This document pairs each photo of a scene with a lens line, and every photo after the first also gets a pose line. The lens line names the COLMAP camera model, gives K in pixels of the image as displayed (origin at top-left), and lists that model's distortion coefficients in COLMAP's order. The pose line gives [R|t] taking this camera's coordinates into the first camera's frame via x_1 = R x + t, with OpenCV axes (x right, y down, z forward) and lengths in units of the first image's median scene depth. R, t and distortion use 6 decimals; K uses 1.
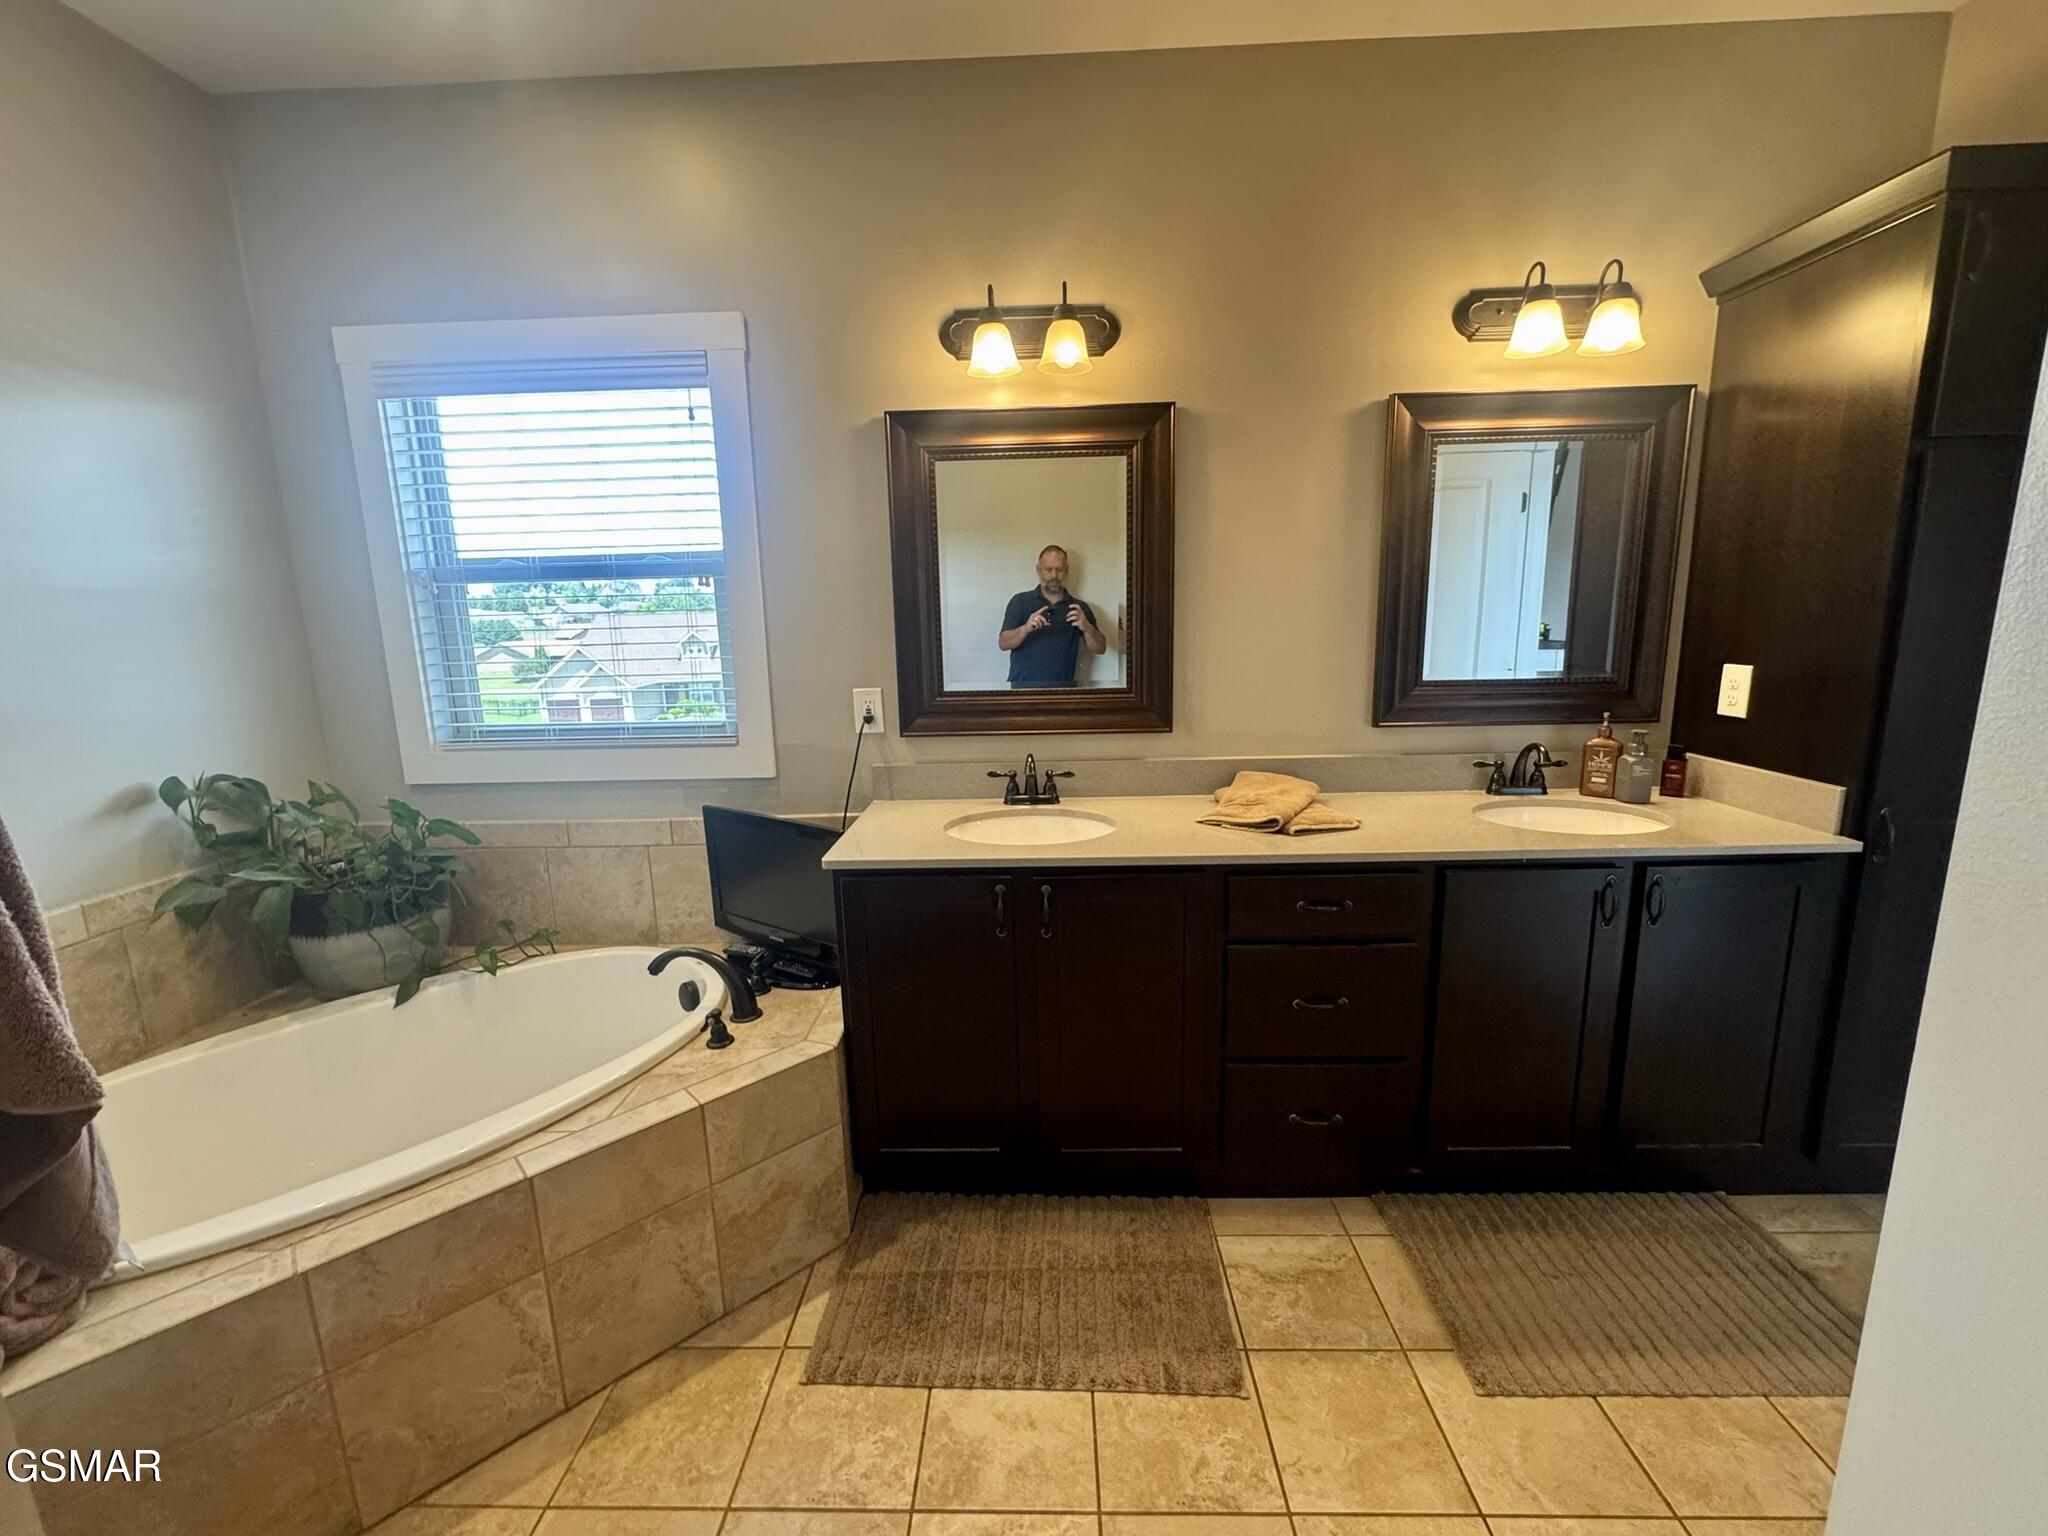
lens RADIAL K [[823.7, 0, 1029.2], [0, 823.7, 773.9], [0, 0, 1]] dist [-0.007901, 0.001208]
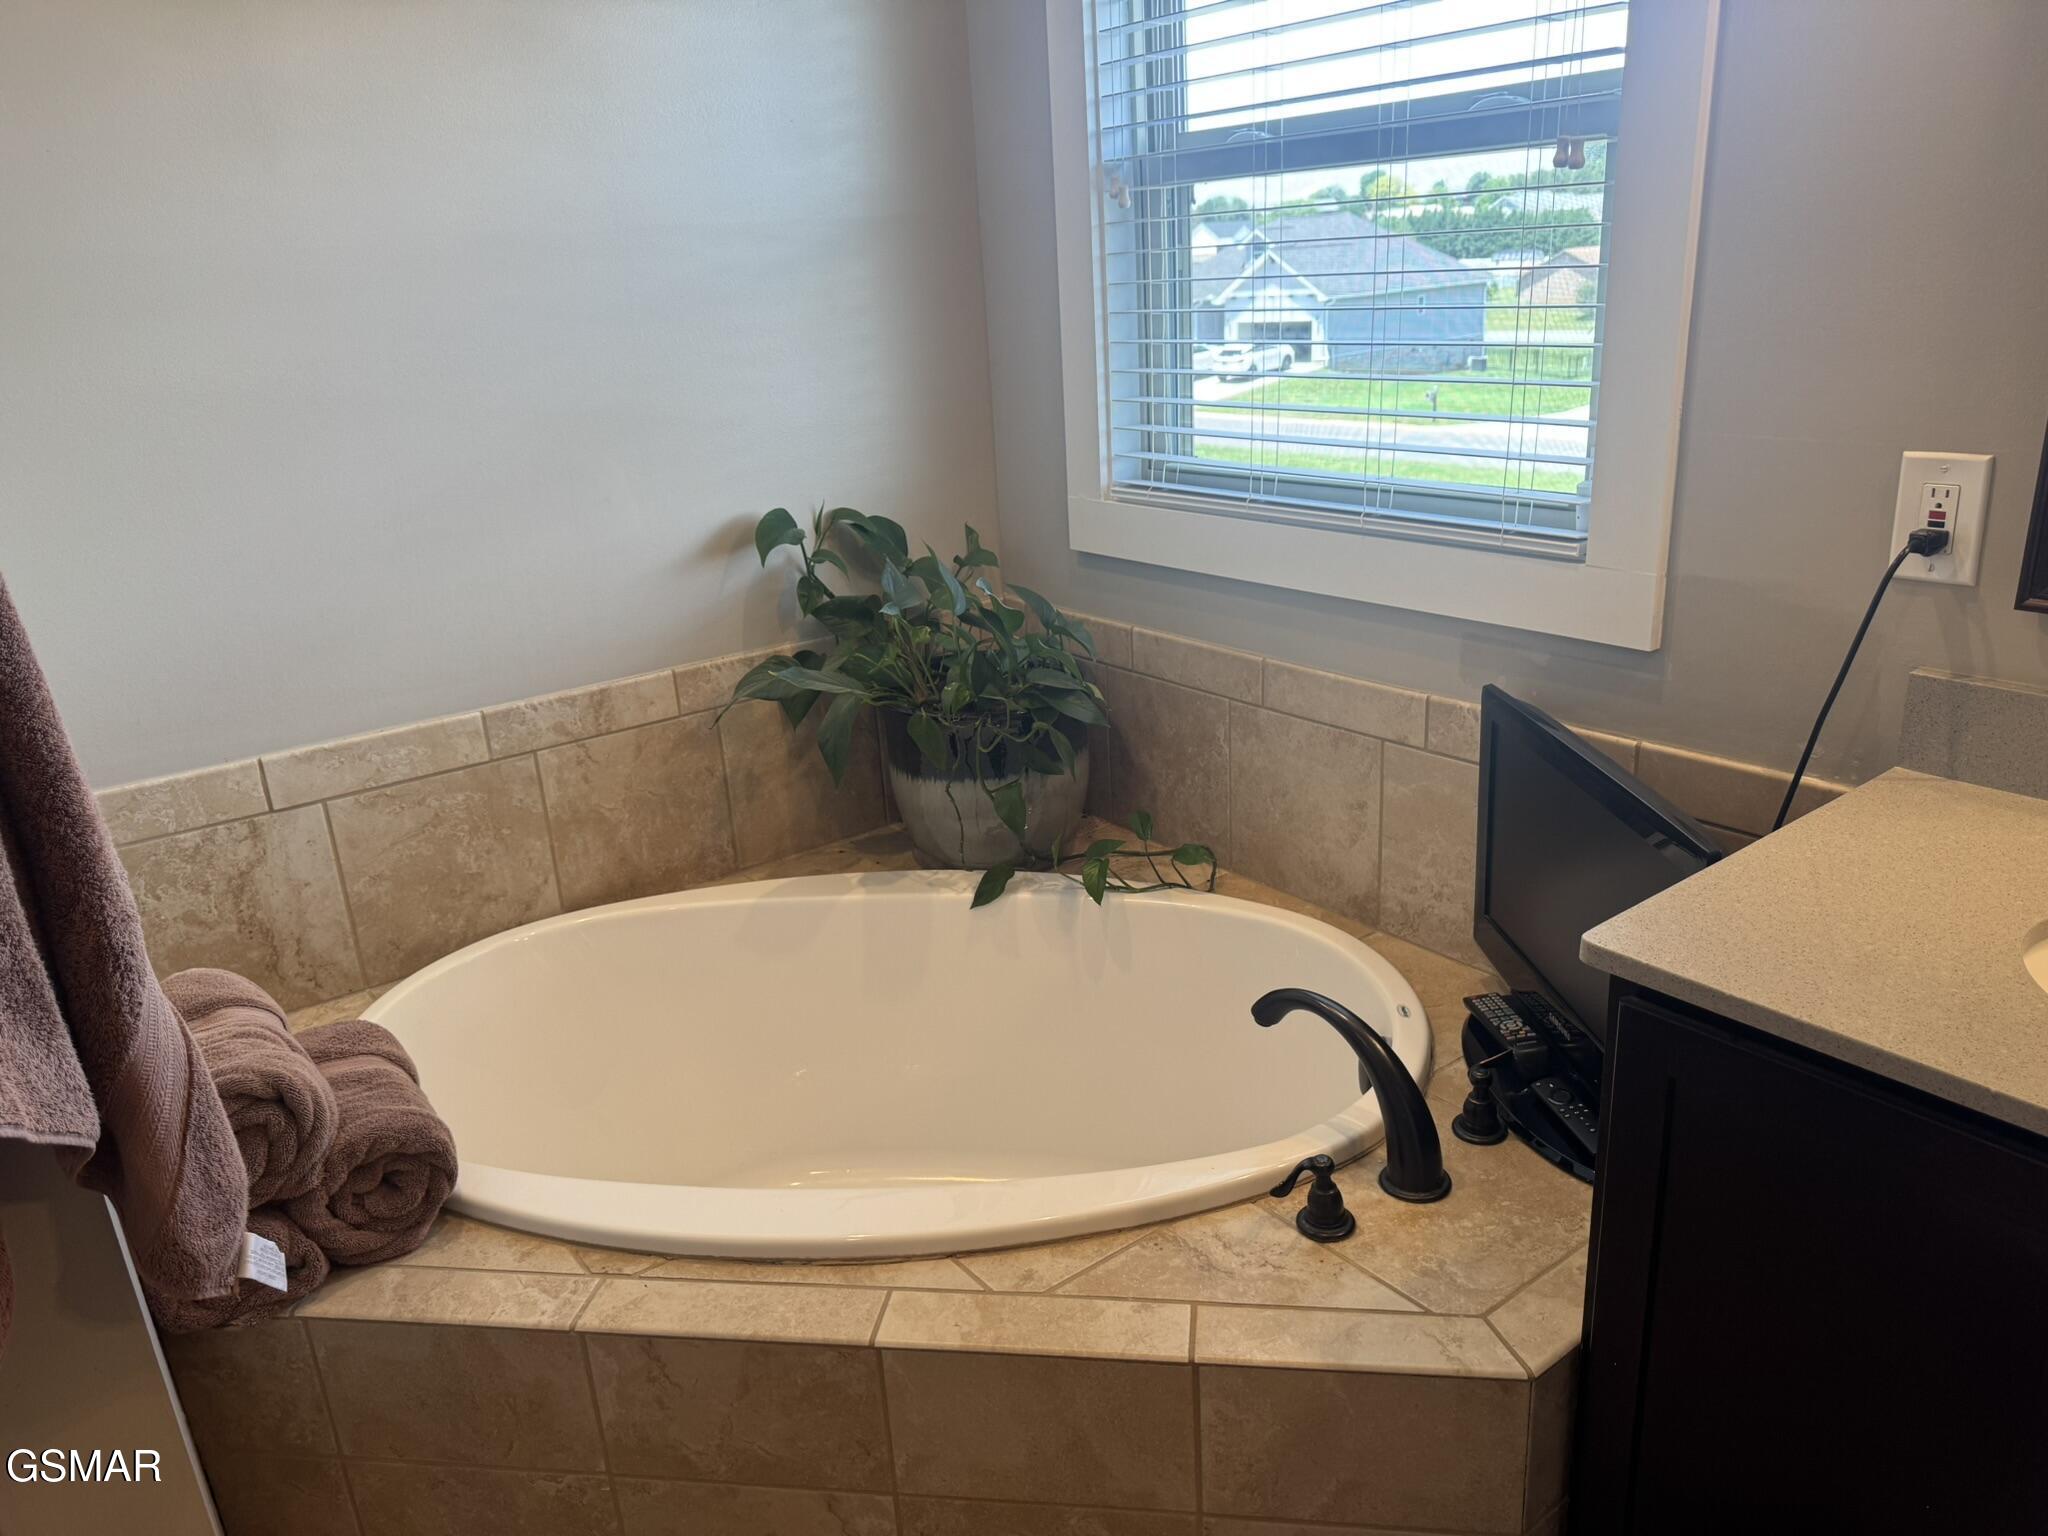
lens RADIAL K [[1450.3, 0, 1029.3], [0, 1450.3, 777.4], [0, 0, 1]] dist [0.054446, -0.074854]
pose [[0.620866, 0.253708, -0.741726, 0.064280], [-0.106967, 0.964748, 0.240456, -0.092395], [0.776584, -0.069950, 0.626118, 0.358269]]
